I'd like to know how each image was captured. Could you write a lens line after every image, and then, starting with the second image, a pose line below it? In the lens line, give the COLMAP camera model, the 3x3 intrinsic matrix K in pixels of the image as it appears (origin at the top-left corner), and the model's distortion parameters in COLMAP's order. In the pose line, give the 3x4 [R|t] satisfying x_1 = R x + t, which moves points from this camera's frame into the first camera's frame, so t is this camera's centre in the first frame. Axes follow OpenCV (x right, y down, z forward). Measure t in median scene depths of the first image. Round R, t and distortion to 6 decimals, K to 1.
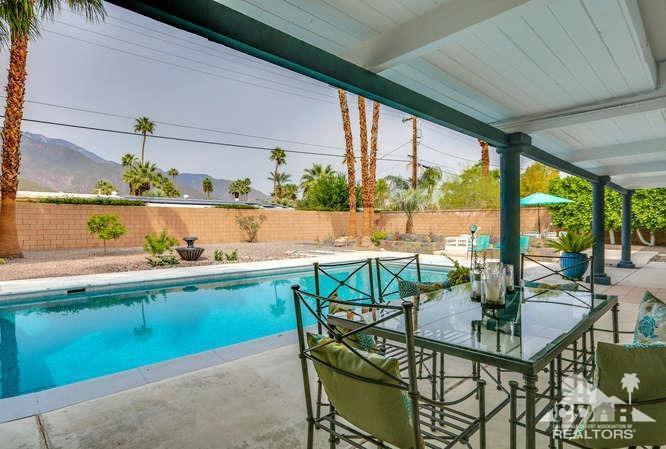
lens RADIAL K [[360.6, 0, 334.7], [0, 360.6, 222.7], [0, 0, 1]] dist [-0.023009, 0.019553]
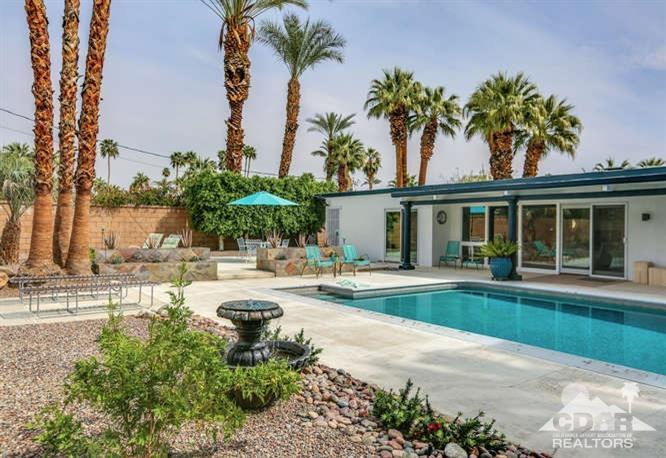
lens RADIAL K [[485.2, 0, 333.0], [0, 485.2, 229.0], [0, 0, 1]] dist [-0.005104, -0.000899]
pose [[0.136319, -0.007500, 0.990637, -0.513734], [-0.011631, 0.999890, 0.009170, -0.009595], [-0.990597, -0.012772, 0.136216, 0.679729]]
